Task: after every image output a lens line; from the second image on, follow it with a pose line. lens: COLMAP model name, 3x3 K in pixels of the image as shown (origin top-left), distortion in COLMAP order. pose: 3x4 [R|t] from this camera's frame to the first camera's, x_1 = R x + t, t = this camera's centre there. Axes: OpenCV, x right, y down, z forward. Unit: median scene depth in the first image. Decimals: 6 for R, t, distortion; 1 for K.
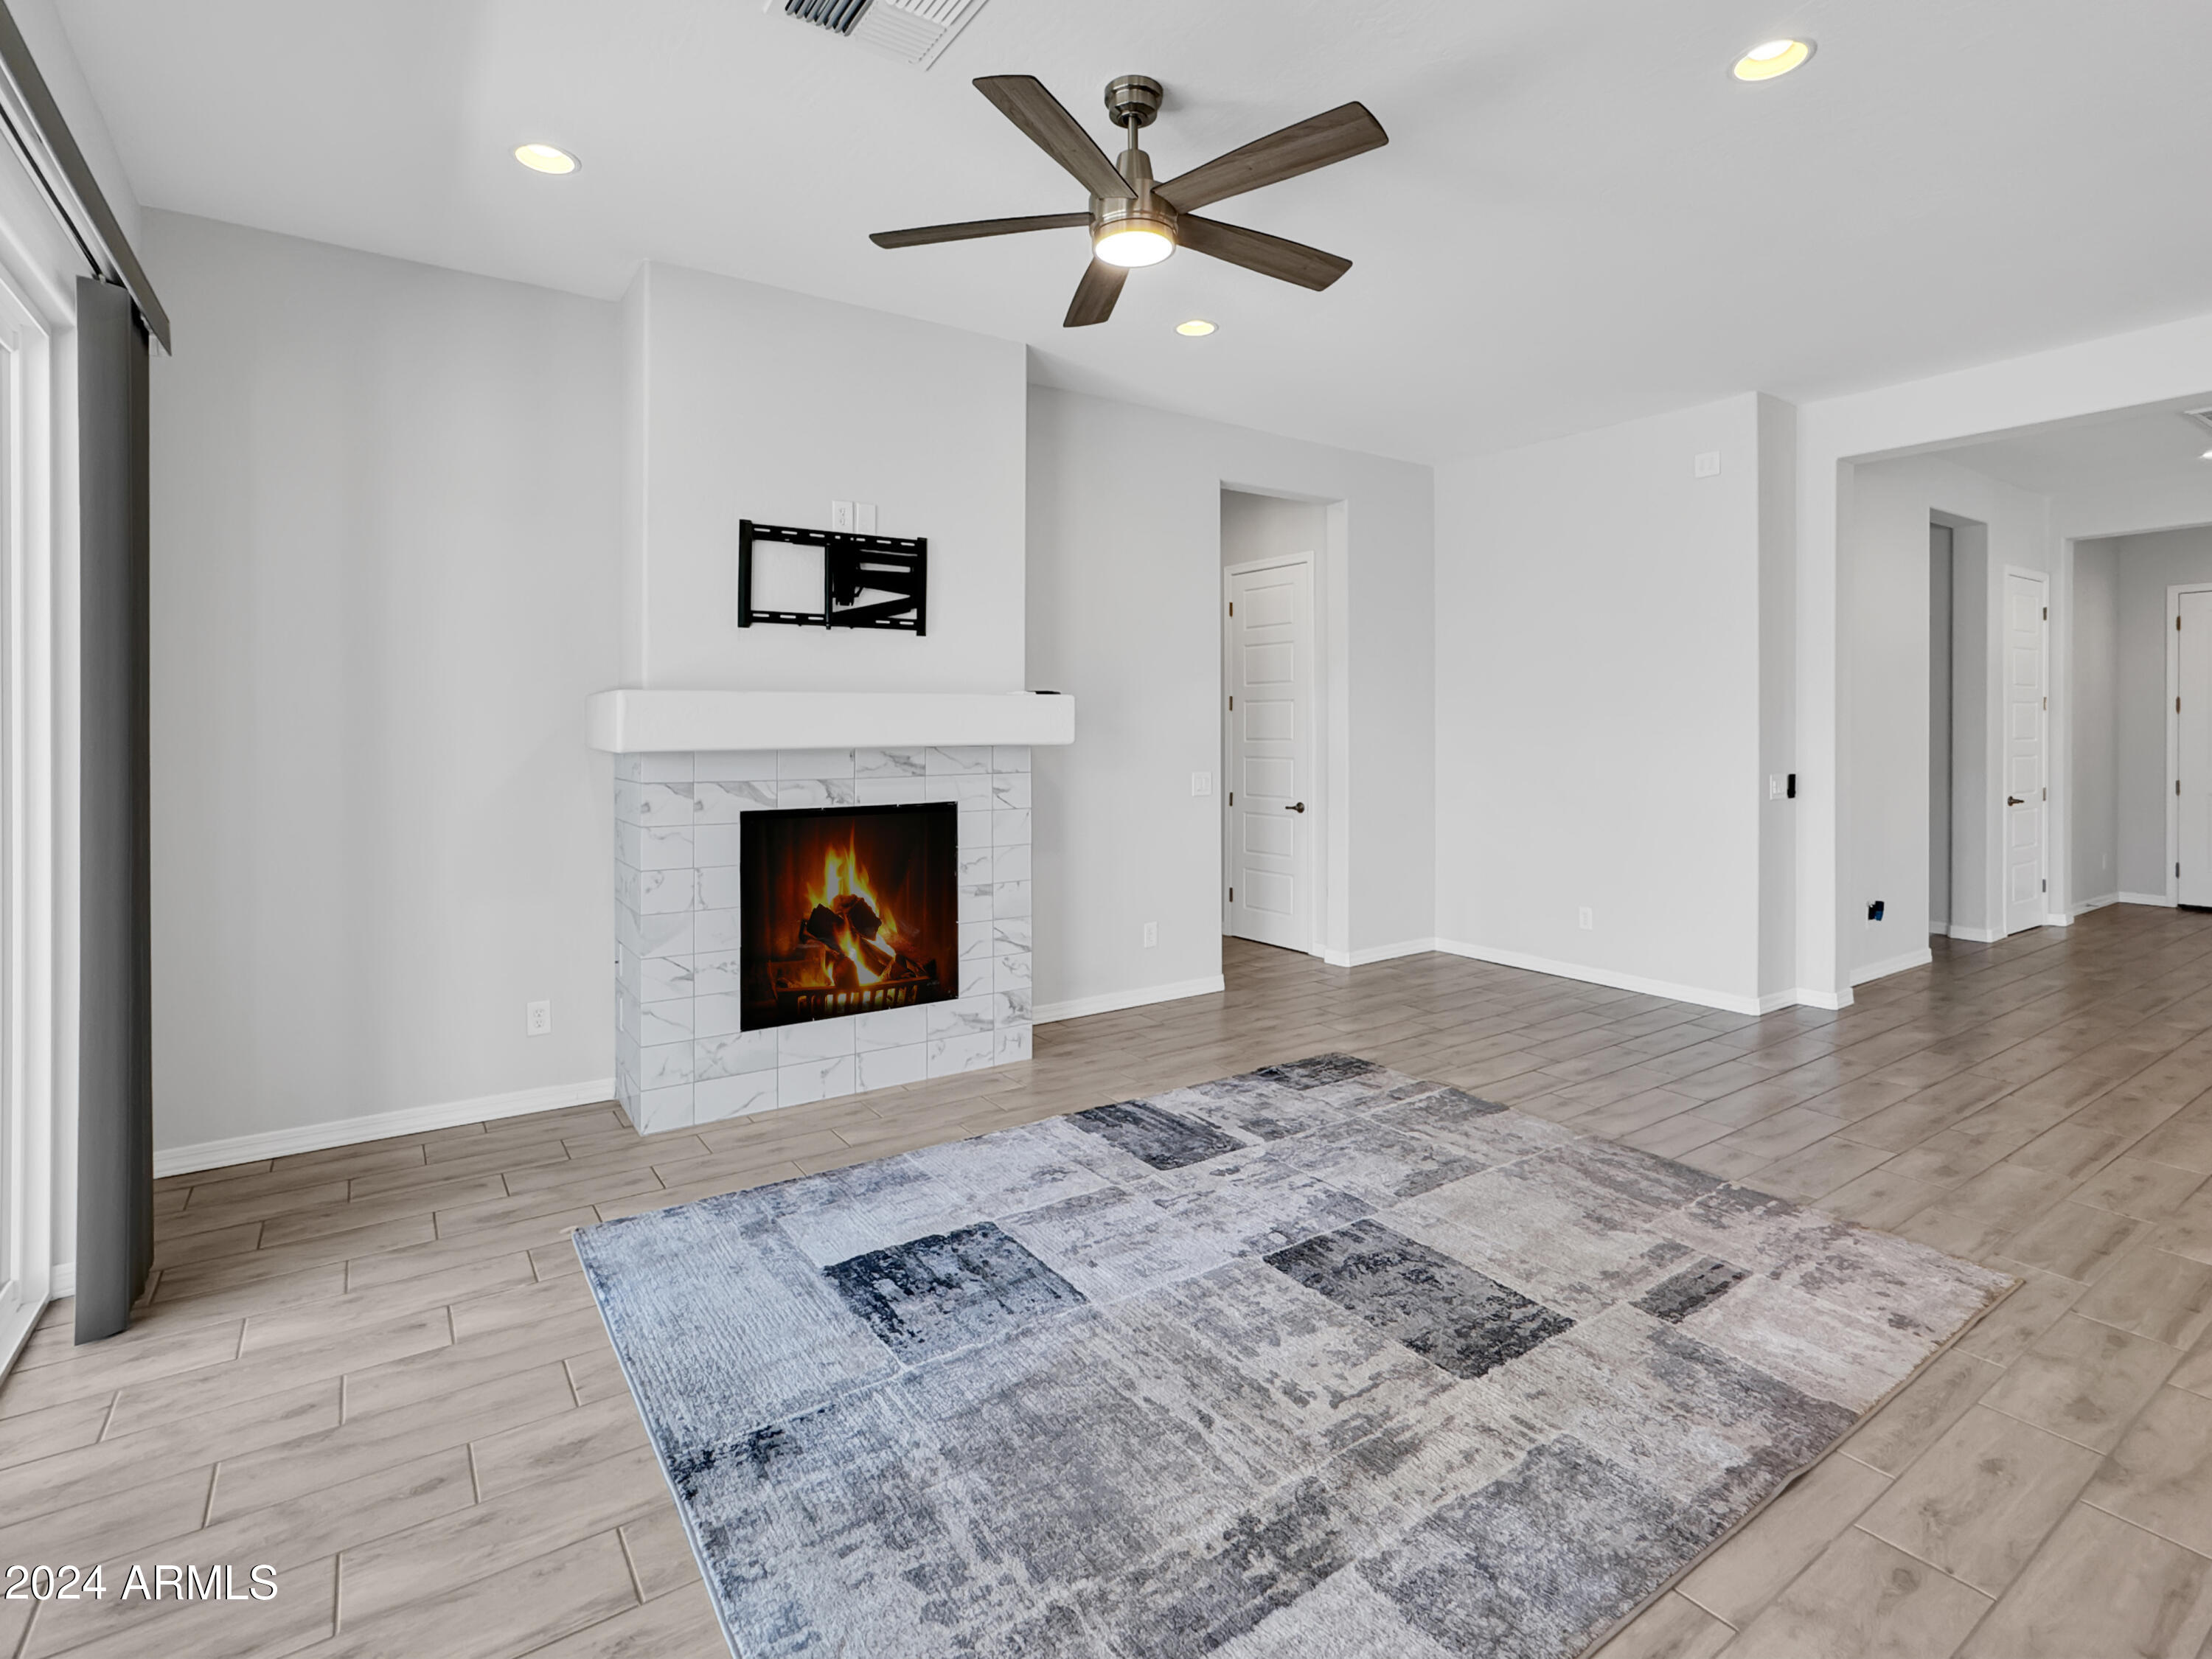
lens RADIAL K [[1083.2, 0, 1106.0], [0, 1083.2, 829.5], [0, 0, 1]] dist [-0.024537, 0.000712]
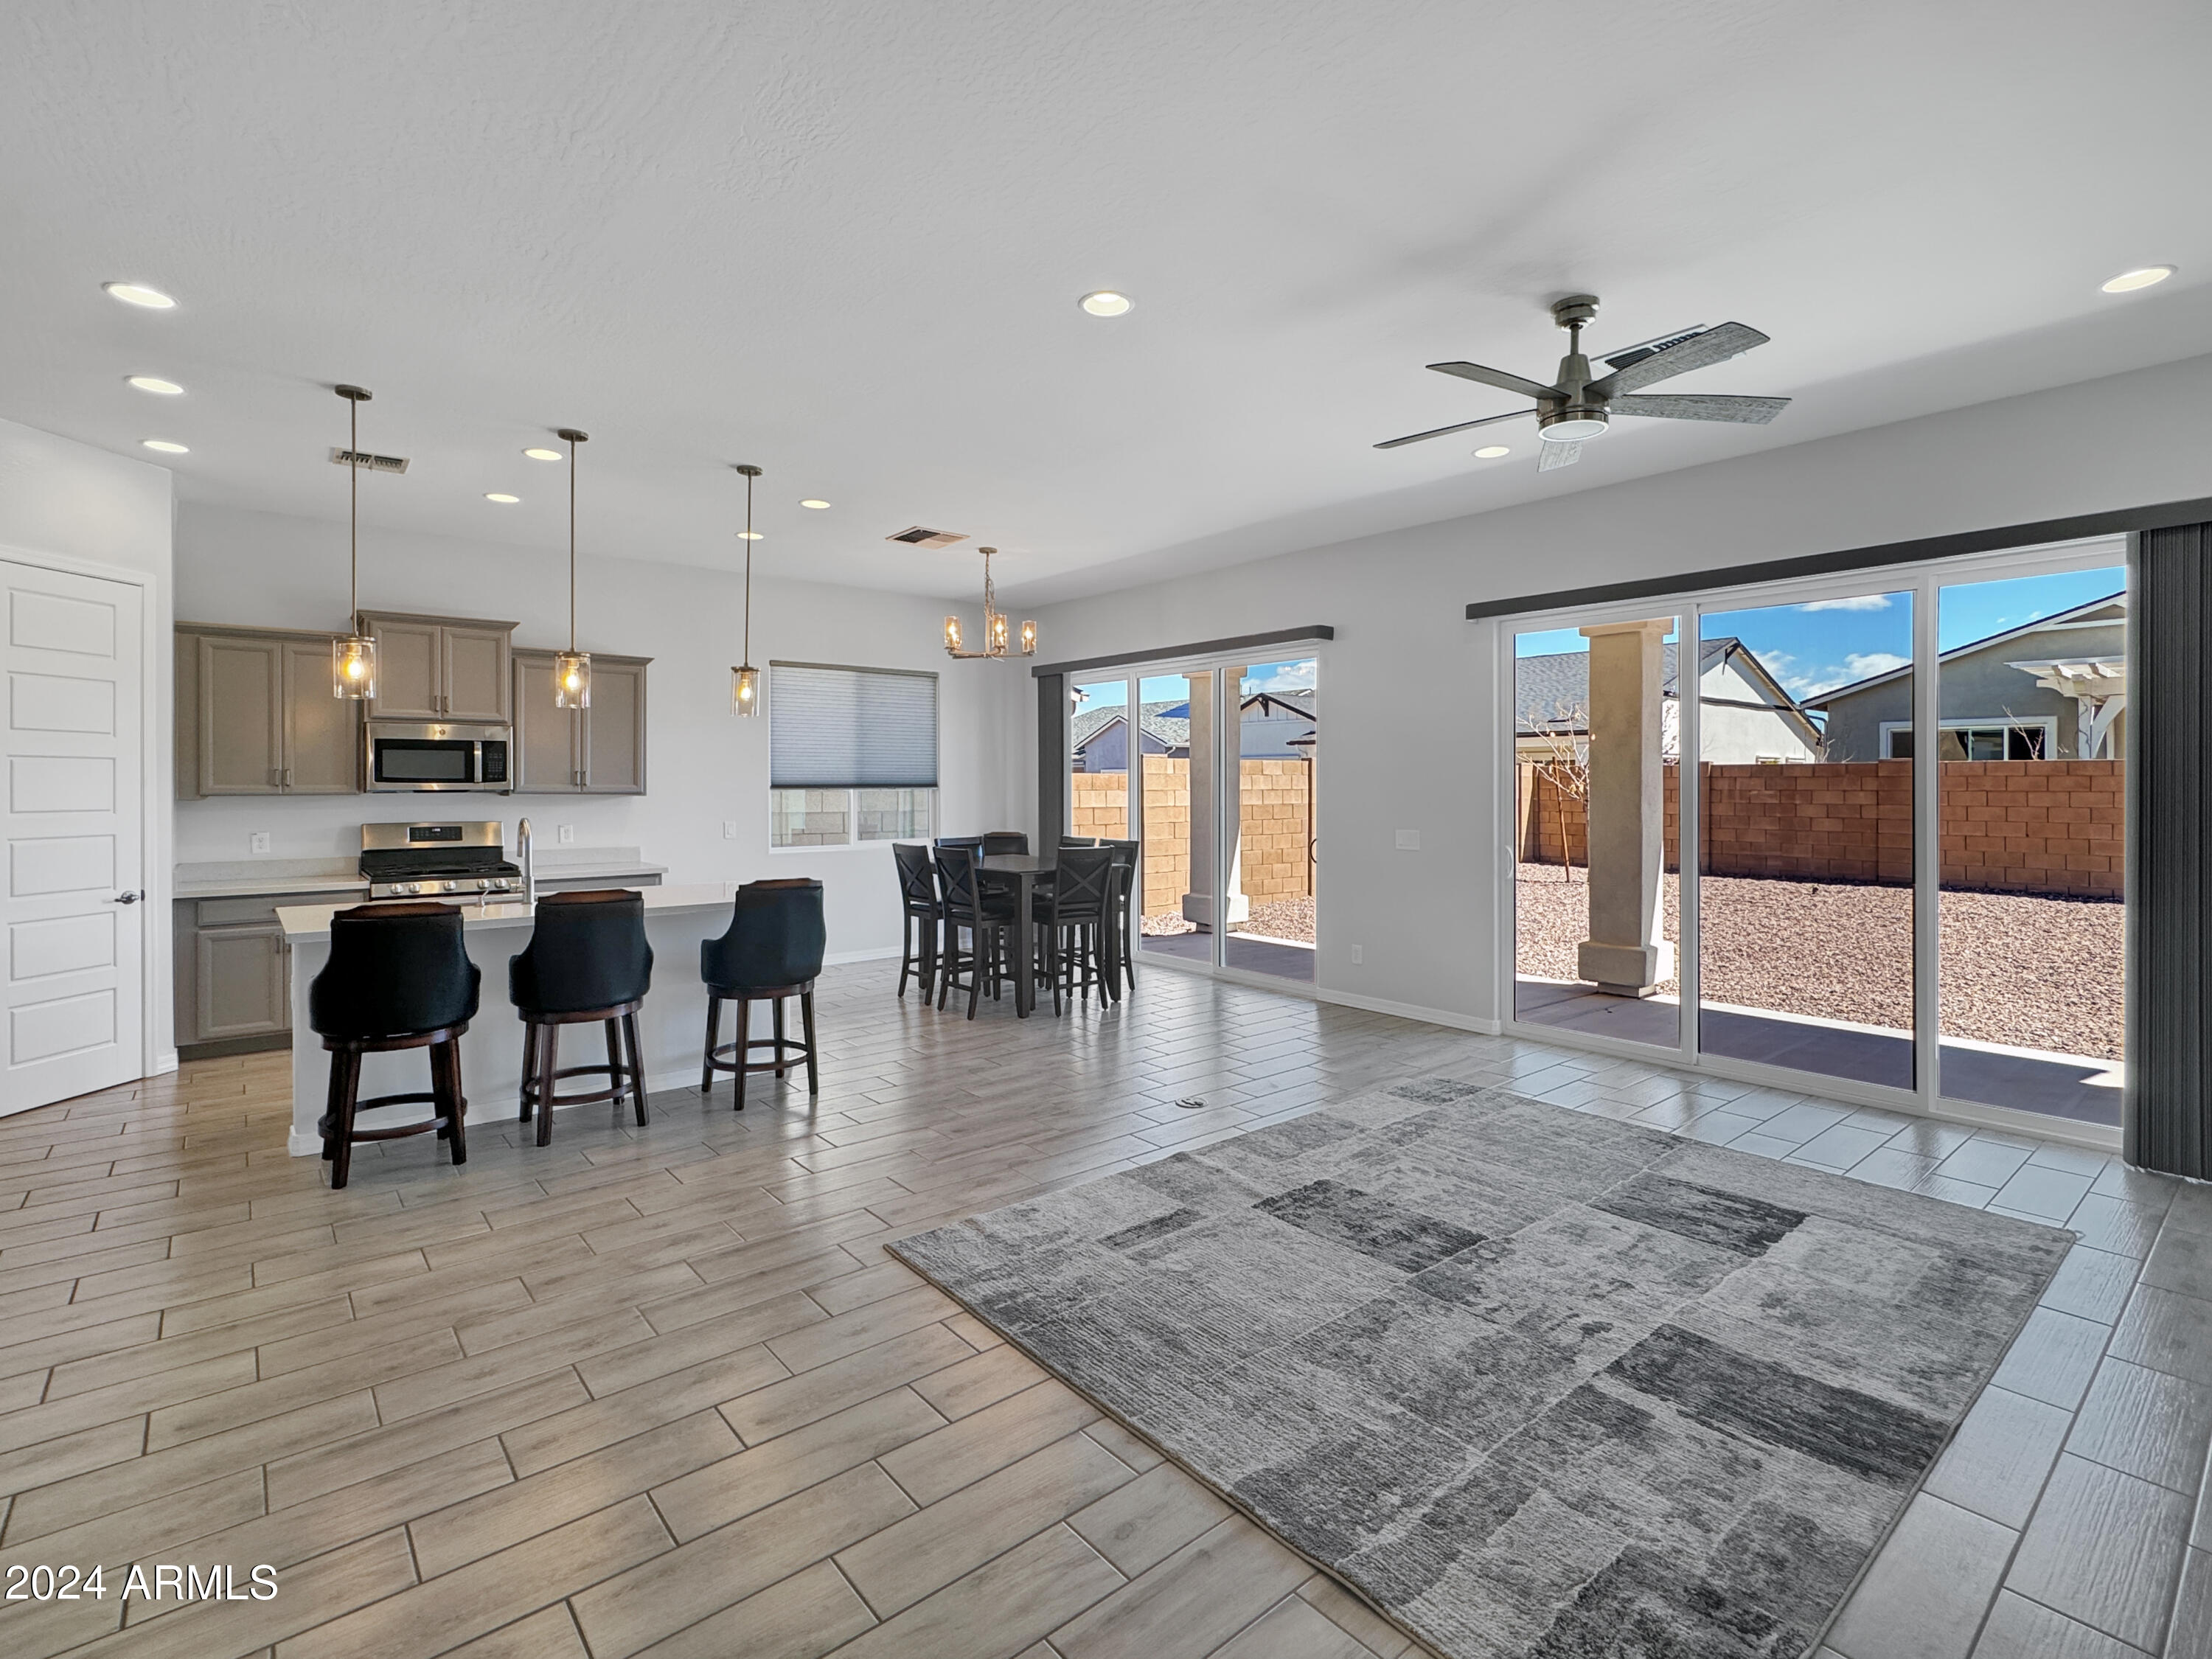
lens RADIAL K [[1059.6, 0, 1110.4], [0, 1059.6, 765.1], [0, 0, 1]] dist [-0.001174, 0.000215]
pose [[-0.995465, 0.001579, -0.095117, 0.542738], [-0.005317, 0.997376, 0.072202, -0.172271], [0.094981, 0.072380, -0.992844, 1.679654]]
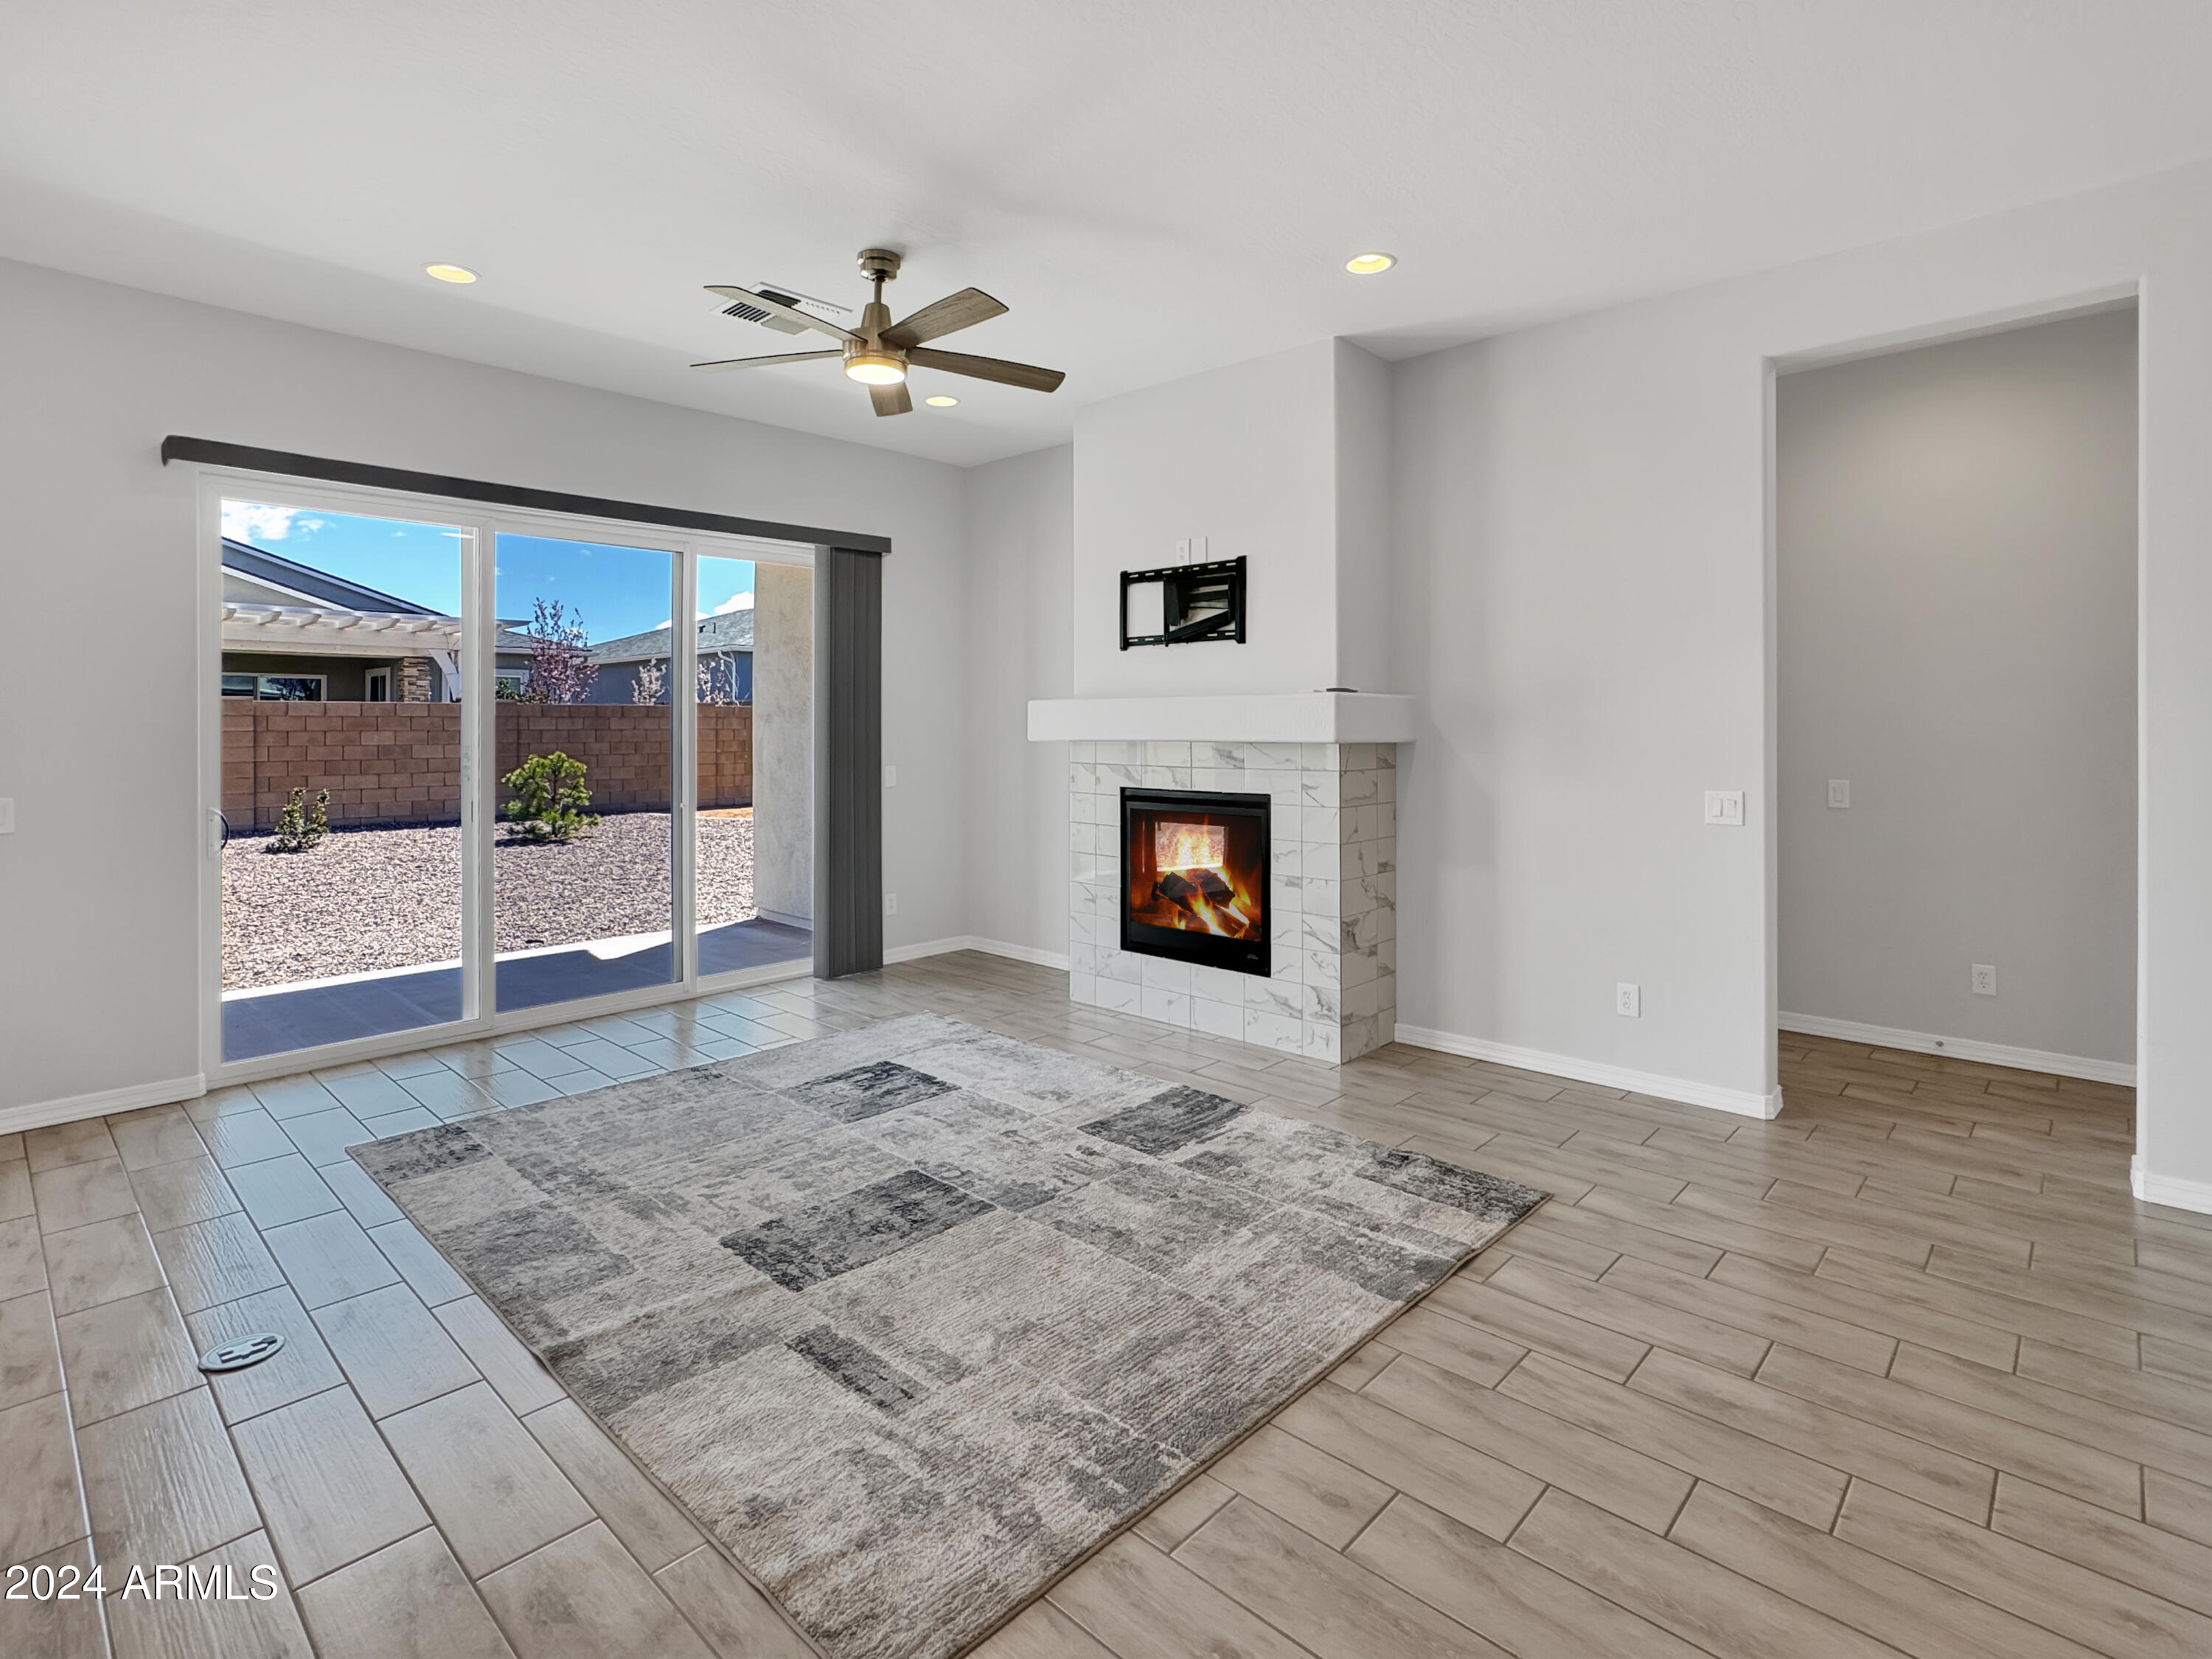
lens RADIAL K [[1083.2, 0, 1106.0], [0, 1083.2, 829.5], [0, 0, 1]] dist [-0.024537, 0.000712]
pose [[0.218393, 0.095306, -0.971196, 1.056033], [-0.089127, 0.993008, 0.077404, -0.072179], [0.971782, 0.069655, 0.225361, 0.727487]]
